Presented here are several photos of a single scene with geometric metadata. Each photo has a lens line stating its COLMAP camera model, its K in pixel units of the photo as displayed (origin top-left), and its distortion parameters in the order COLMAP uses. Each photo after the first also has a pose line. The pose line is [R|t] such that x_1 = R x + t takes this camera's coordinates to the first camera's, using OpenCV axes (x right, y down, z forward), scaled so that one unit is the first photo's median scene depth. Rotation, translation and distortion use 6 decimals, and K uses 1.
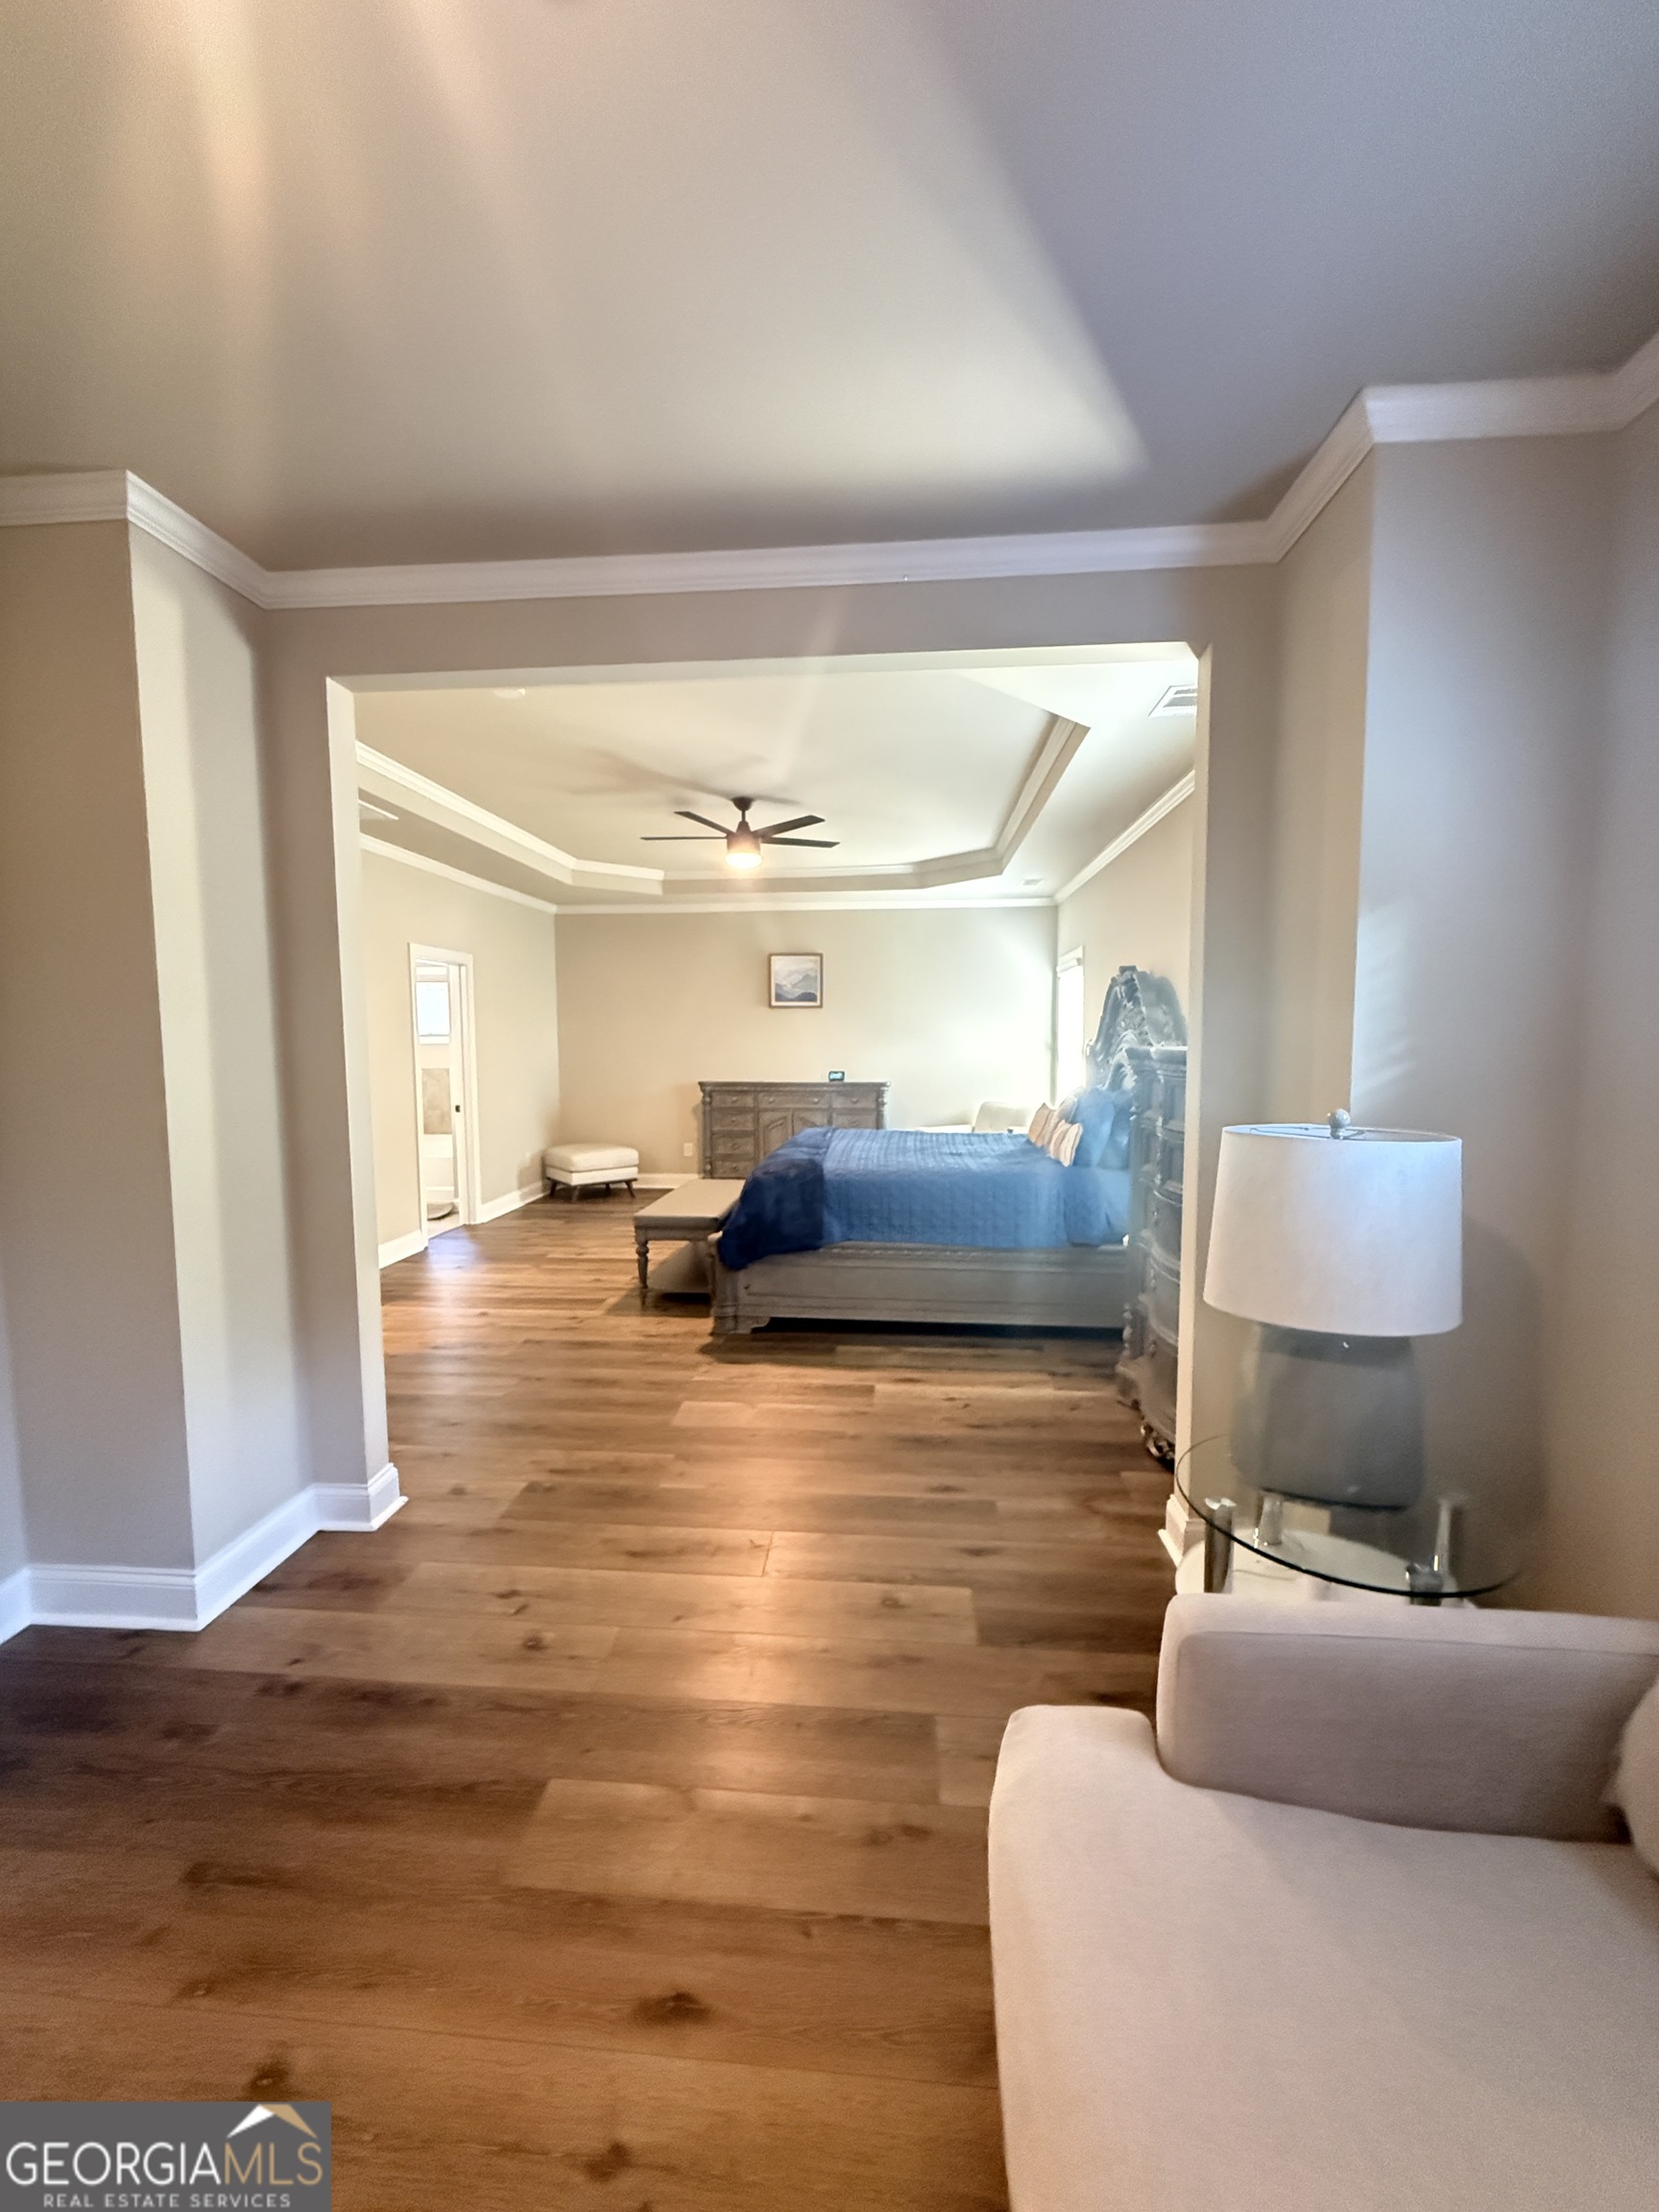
lens RADIAL K [[880.7, 0, 829.5], [0, 880.7, 1106.0], [0, 0, 1]] dist [0.000068, 0.000321]
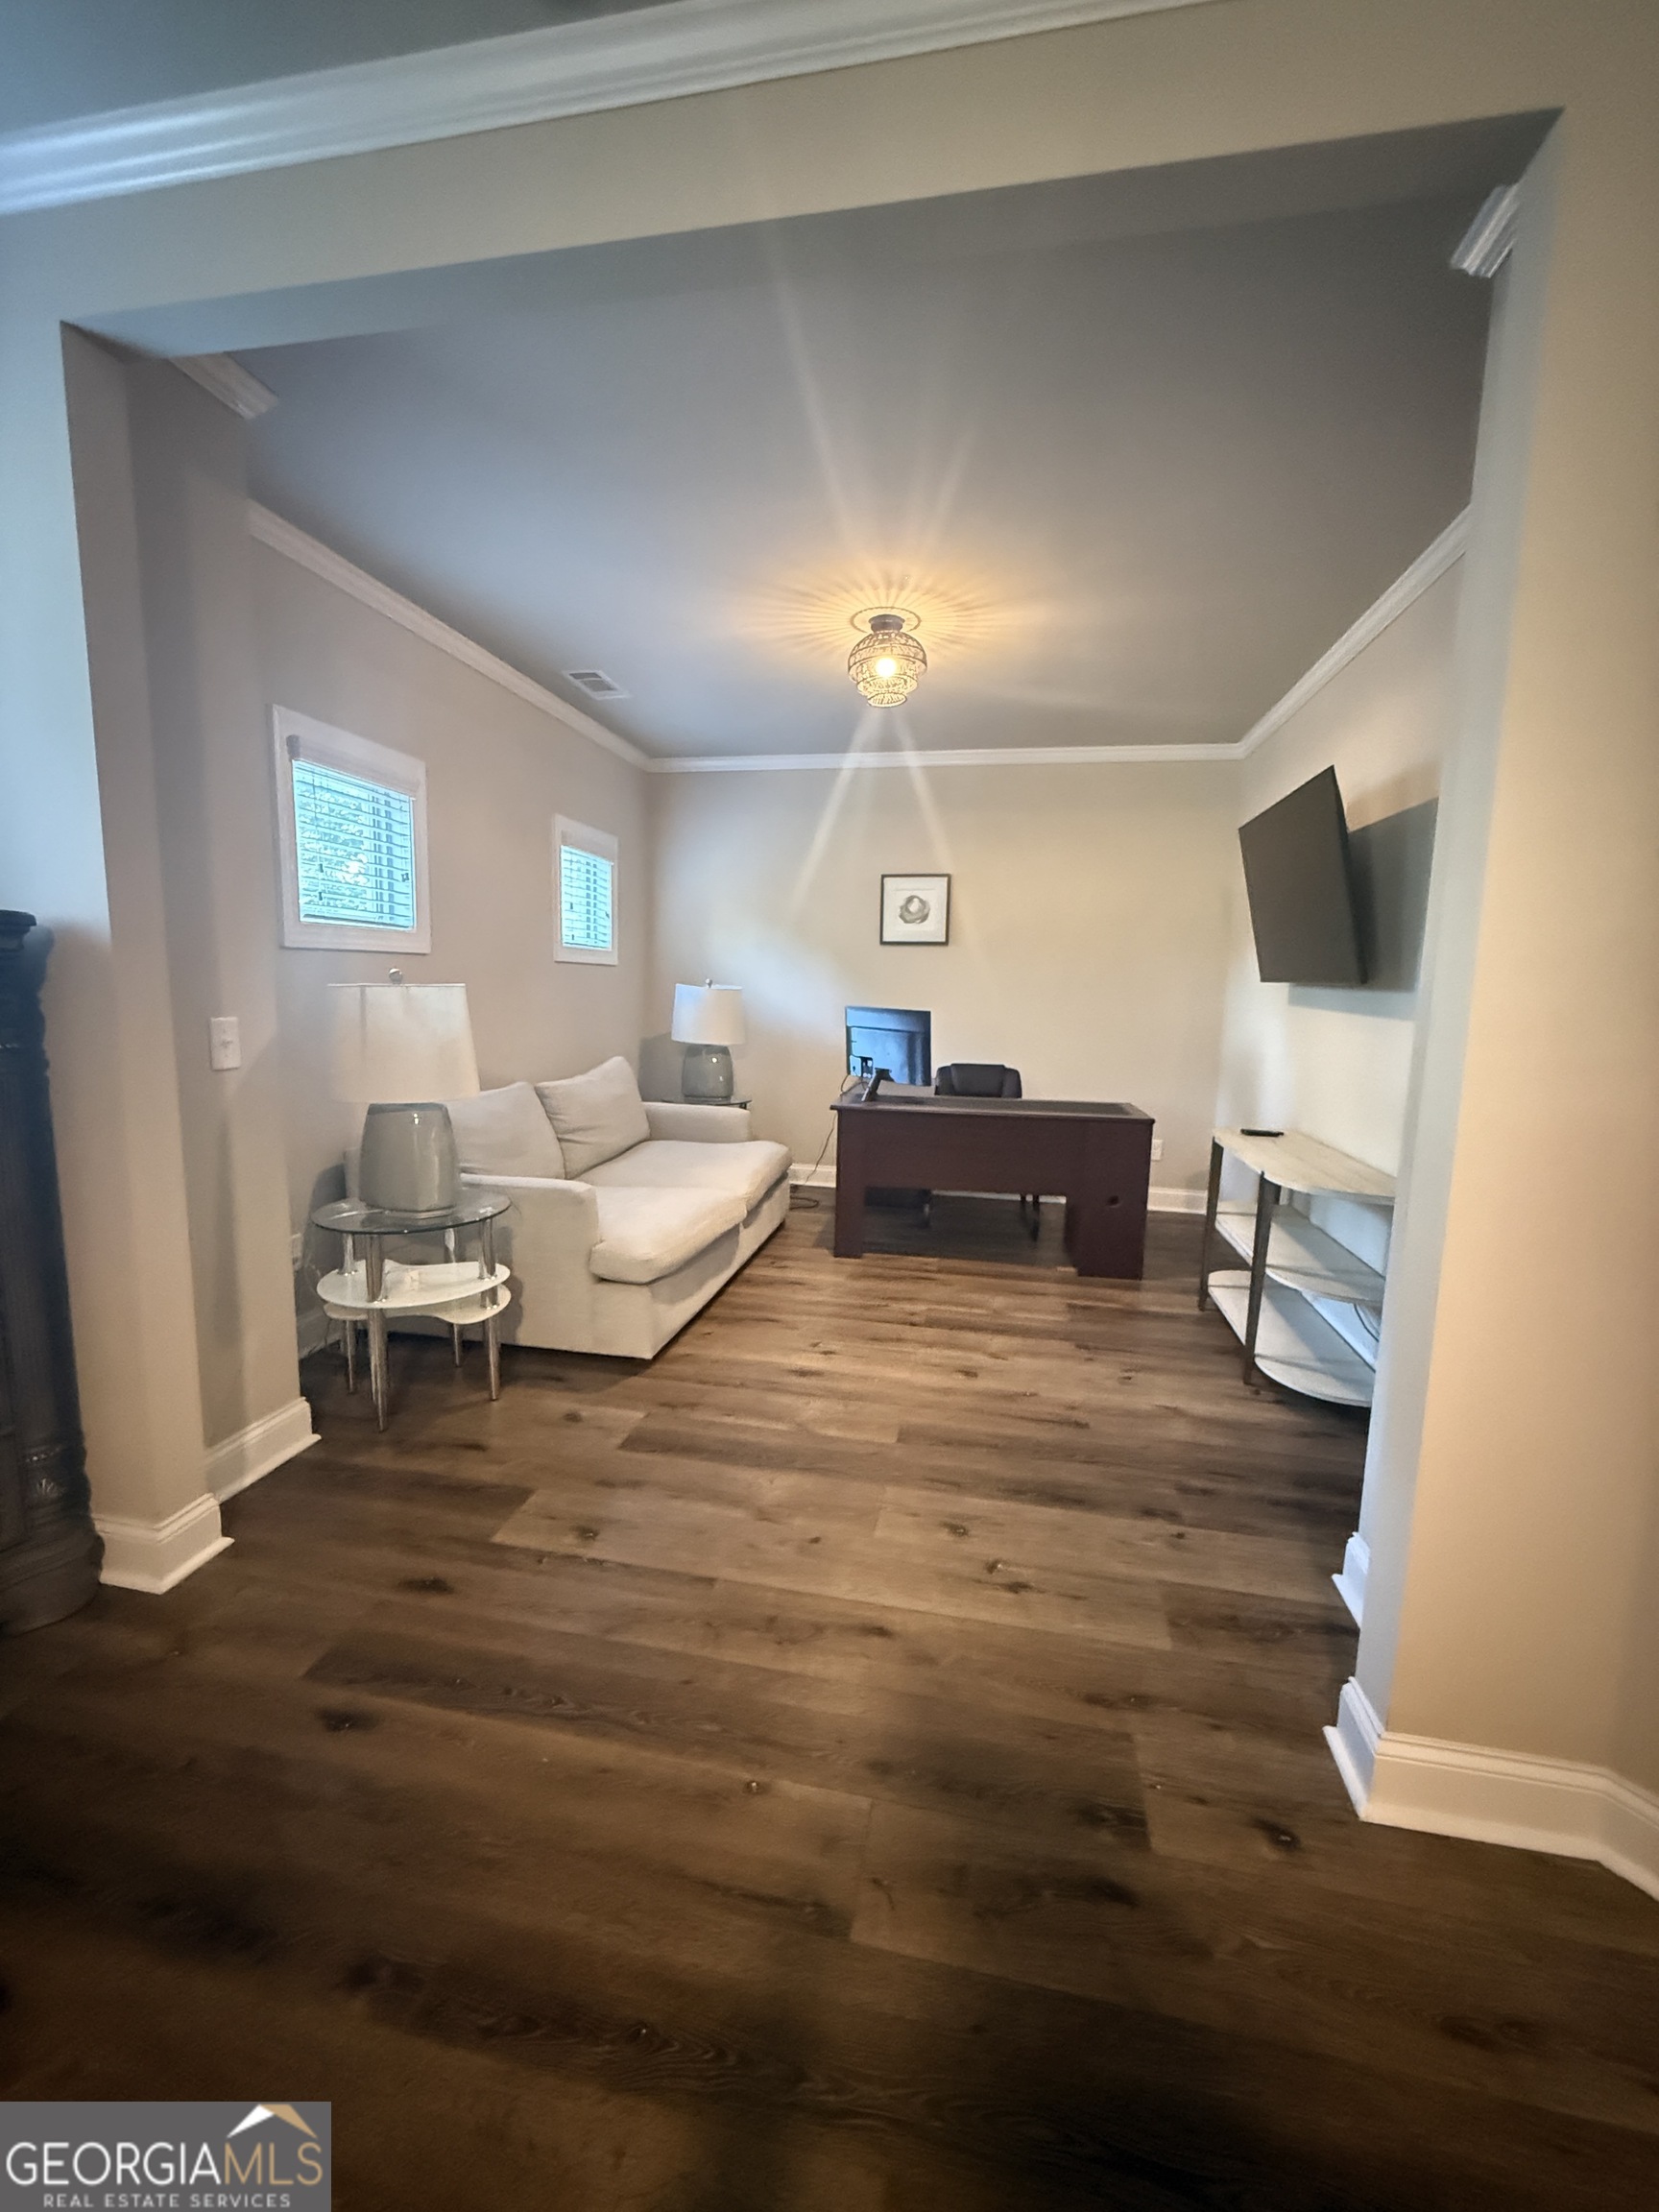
lens RADIAL K [[880.7, 0, 829.5], [0, 880.7, 1106.0], [0, 0, 1]] dist [0.000068, 0.000321]
pose [[-0.993477, -0.038627, 0.107293, -0.280981], [-0.014649, 0.976317, 0.215850, -0.080251], [-0.113090, 0.212871, -0.970514, 1.891094]]
